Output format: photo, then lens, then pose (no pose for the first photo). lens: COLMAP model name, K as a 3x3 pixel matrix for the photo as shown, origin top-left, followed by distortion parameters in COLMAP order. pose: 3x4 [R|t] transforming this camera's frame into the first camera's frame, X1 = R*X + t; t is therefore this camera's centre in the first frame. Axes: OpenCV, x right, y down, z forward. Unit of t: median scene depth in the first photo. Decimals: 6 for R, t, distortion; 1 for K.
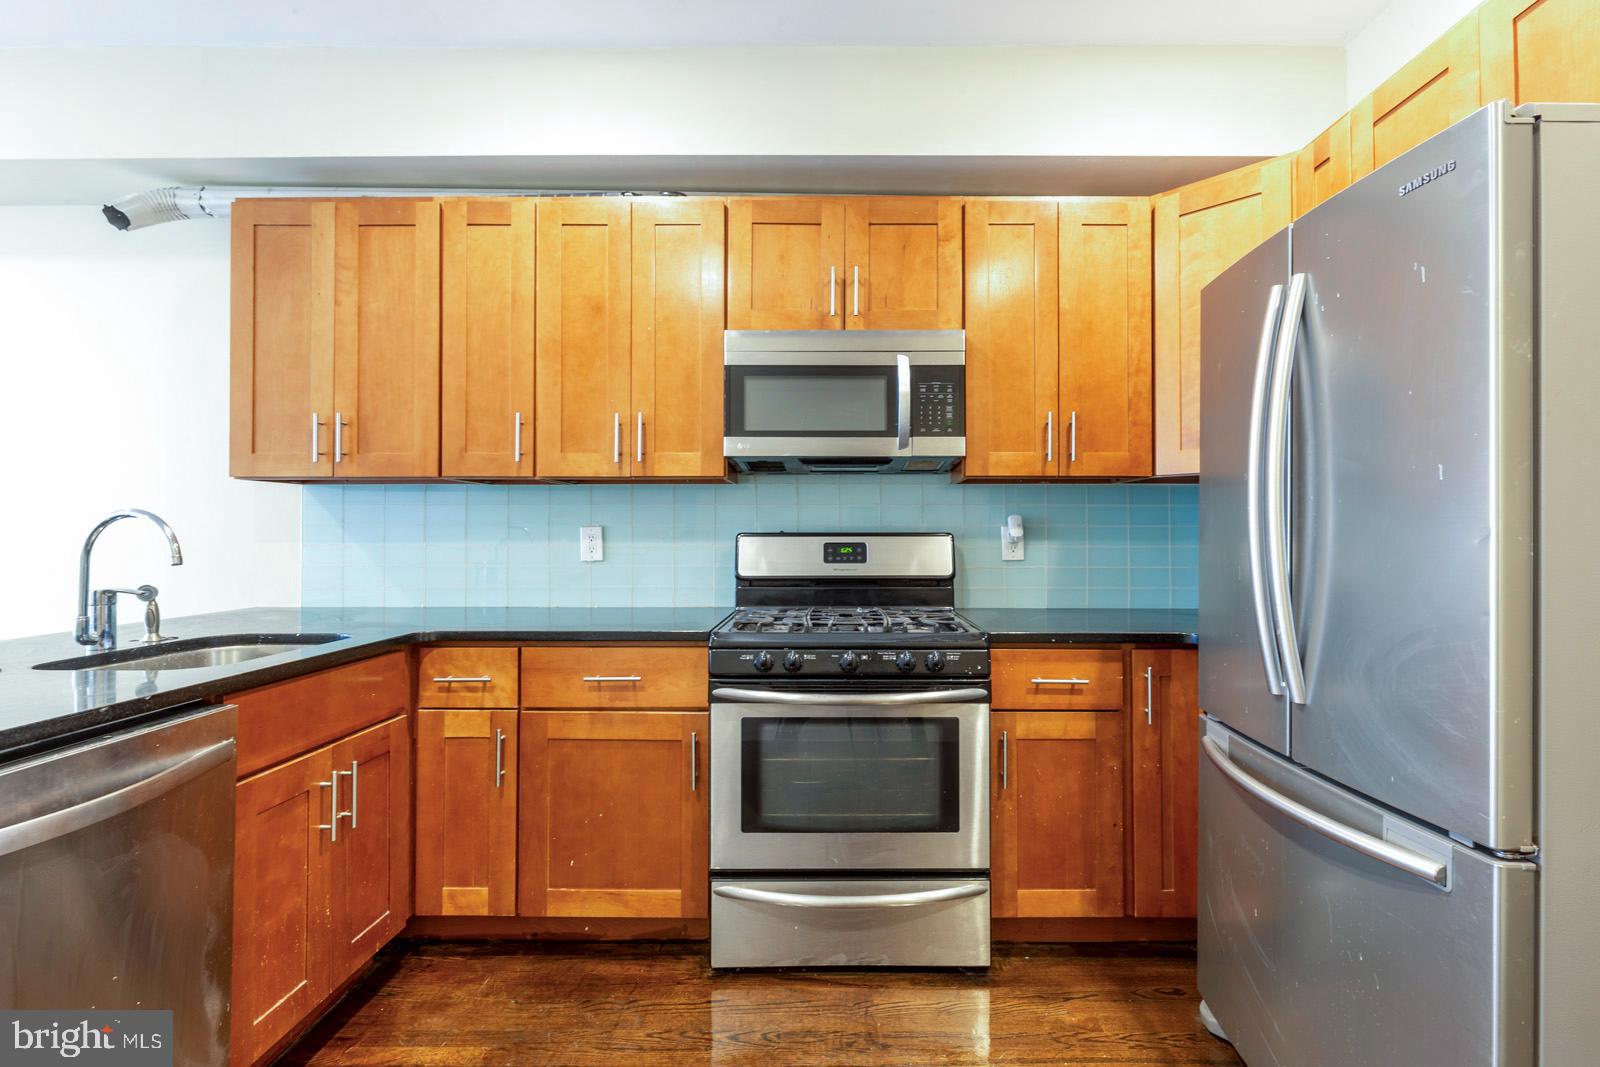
lens RADIAL K [[738.6, 0, 832.5], [0, 738.6, 521.2], [0, 0, 1]] dist [-0.000967, -0.000461]
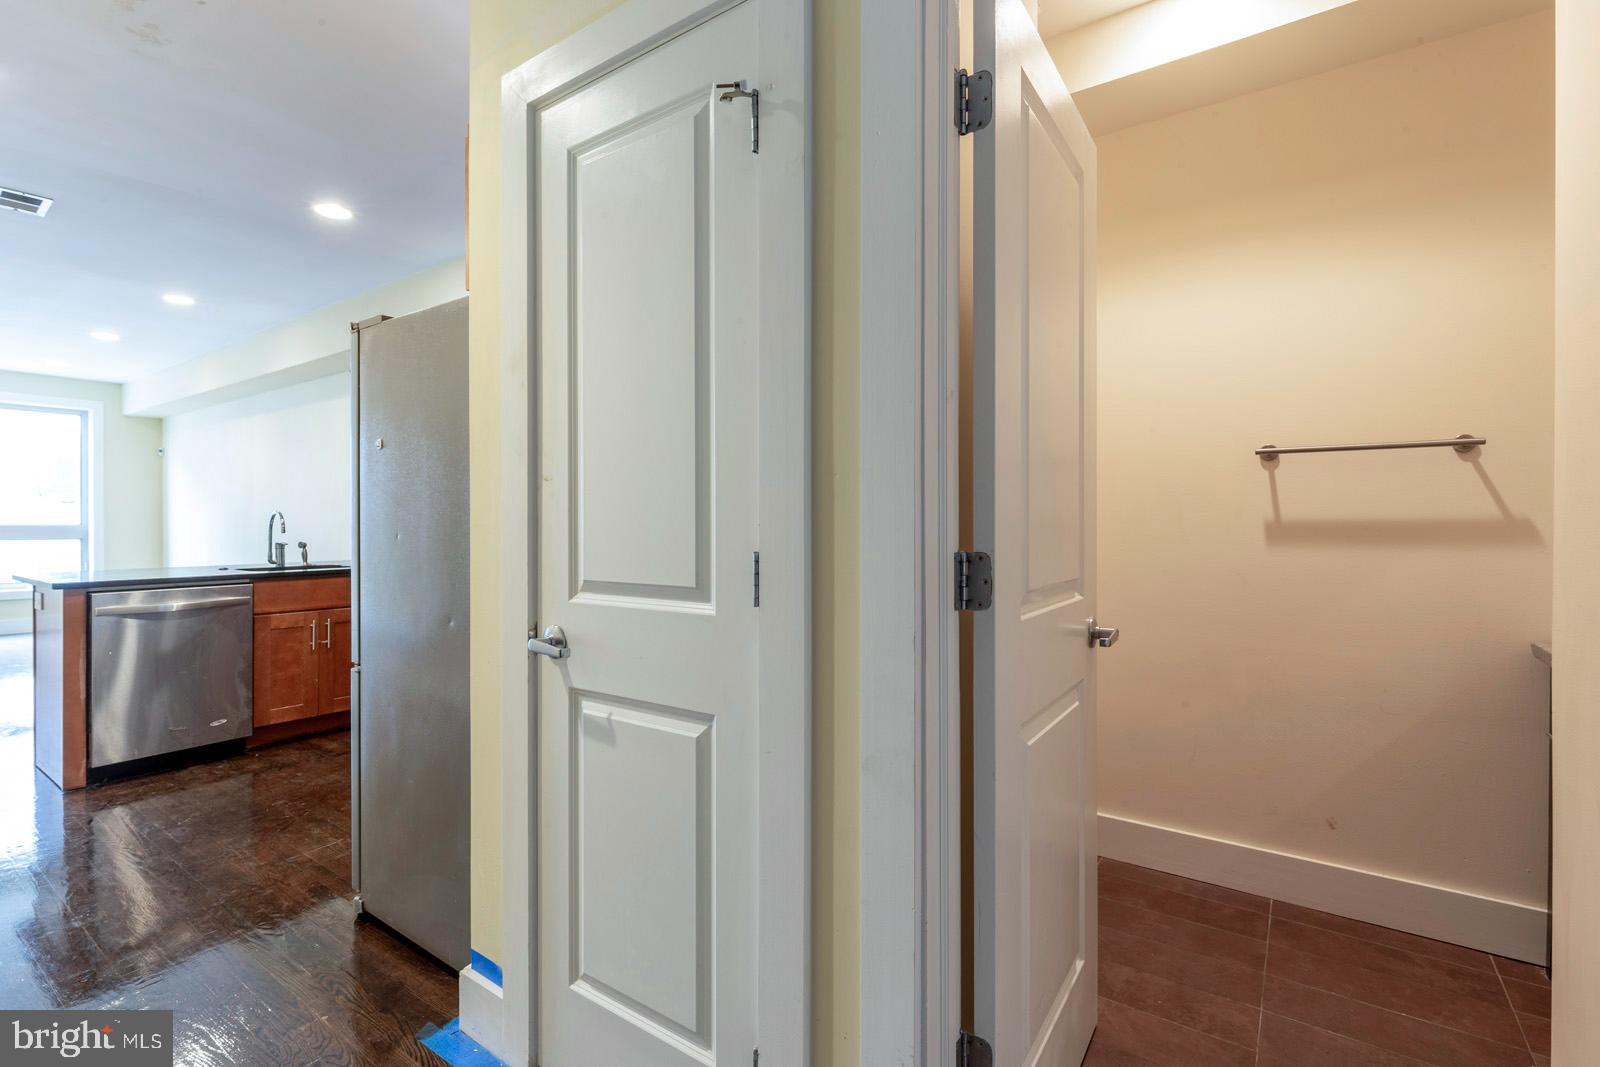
lens RADIAL K [[720.2, 0, 780.9], [0, 720.2, 519.7], [0, 0, 1]] dist [0.001038, -0.000643]
pose [[0.814262, -0.000472, -0.580497, 1.329240], [0.008334, 0.999906, 0.010877, 0.000921], [0.580437, -0.013695, 0.814190, -0.007248]]
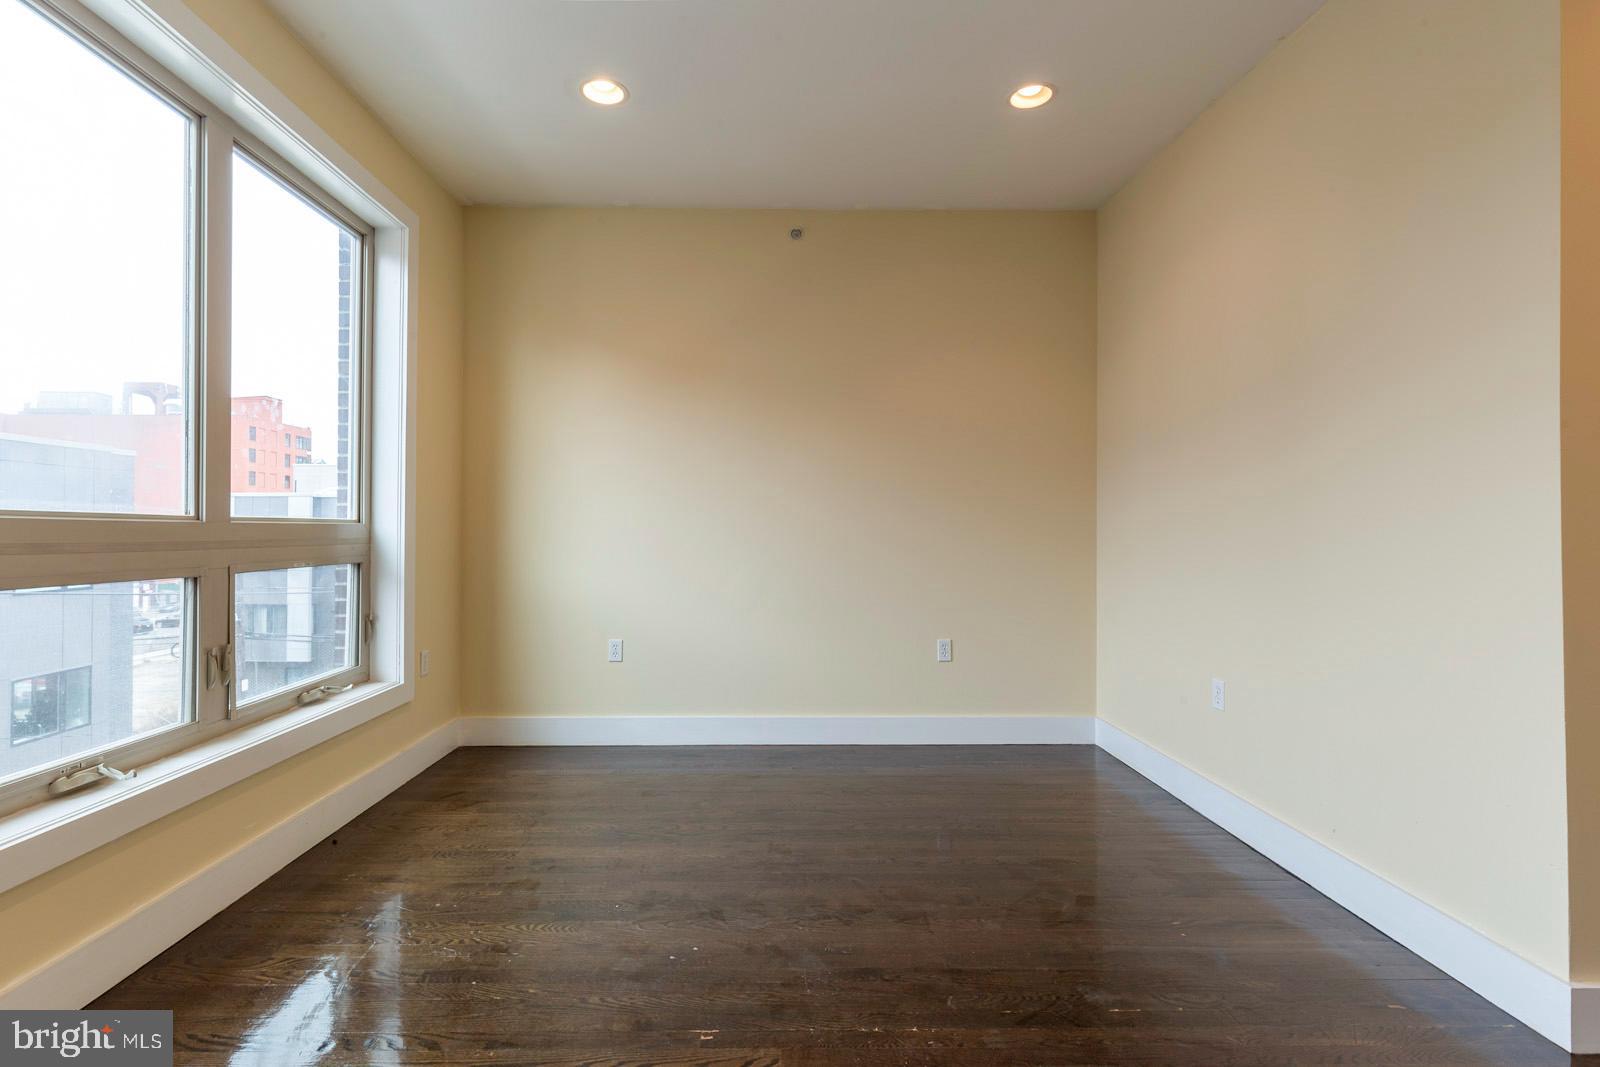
lens RADIAL K [[720.2, 0, 780.9], [0, 720.2, 519.7], [0, 0, 1]] dist [0.001038, -0.000643]
pose [[0.999777, 0.000559, 0.021110, -2.858616], [-0.000556, 1.000000, -0.000166, 0.027322], [-0.021110, 0.000154, 0.999777, -0.498002]]
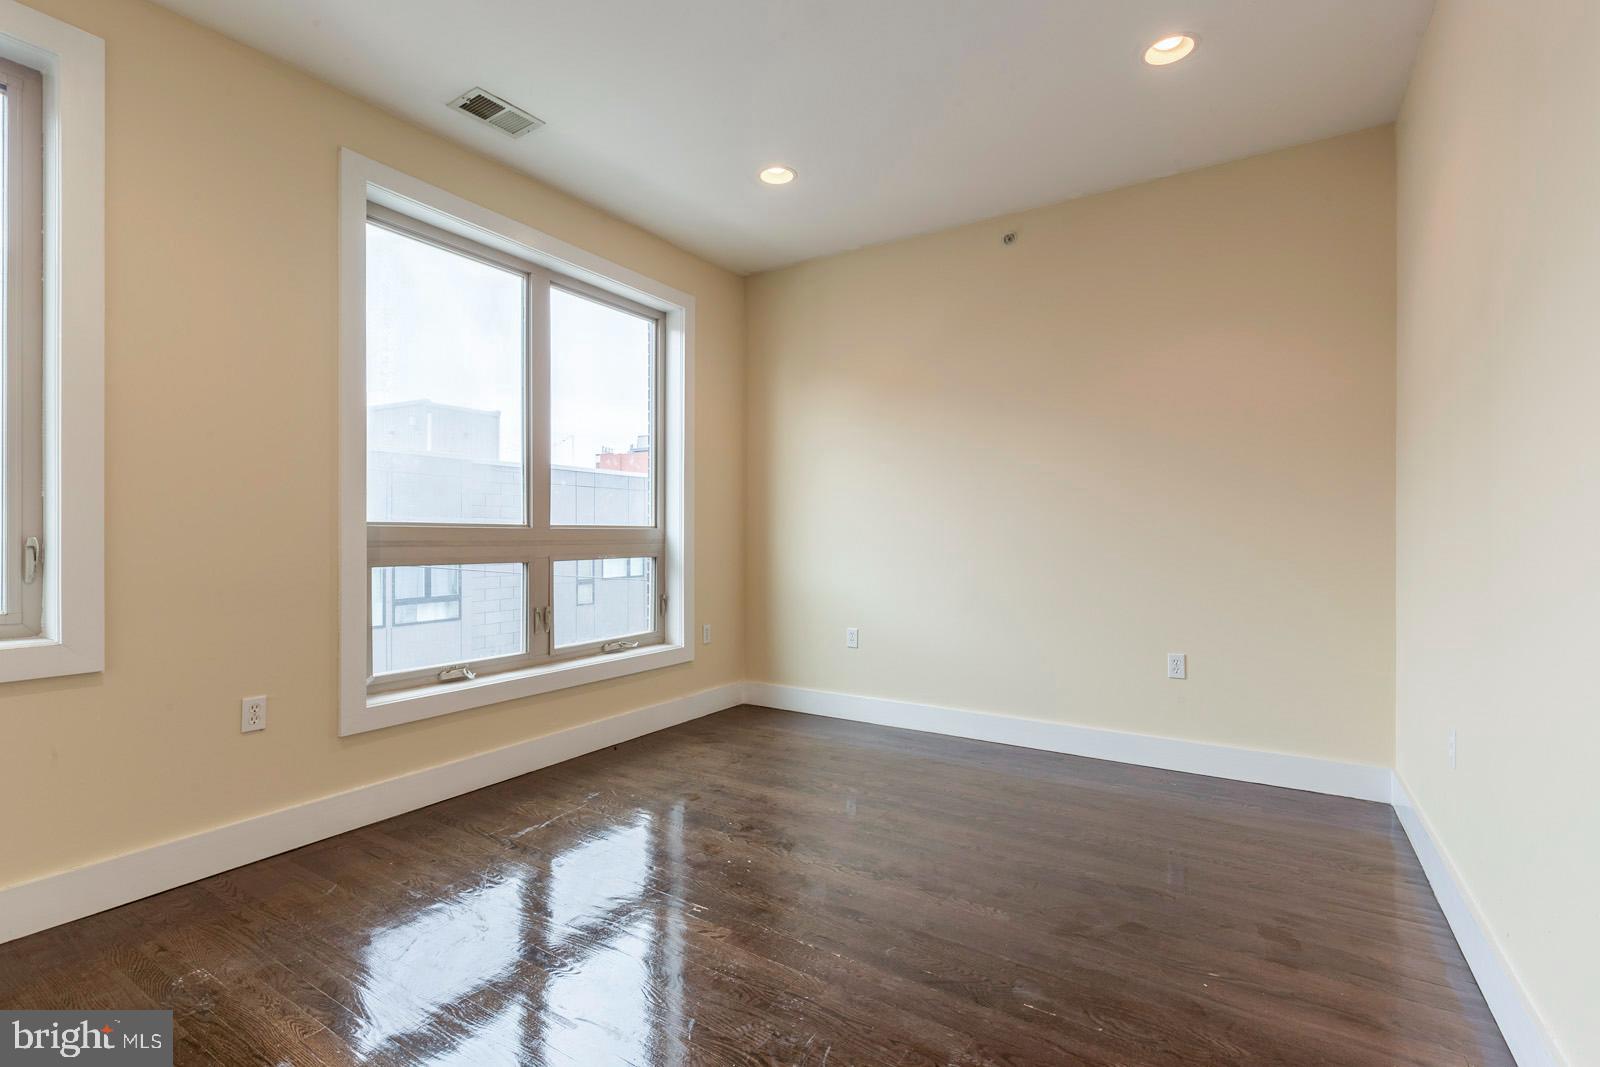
lens RADIAL K [[722.9, 0, 806.6], [0, 722.9, 528.3], [0, 0, 1]] dist [-0.000261, -0.000483]
pose [[0.850883, -0.005969, -0.525321, -2.287380], [0.009205, 0.999951, 0.003549, 0.030560], [0.525274, -0.007855, 0.850897, -0.520837]]
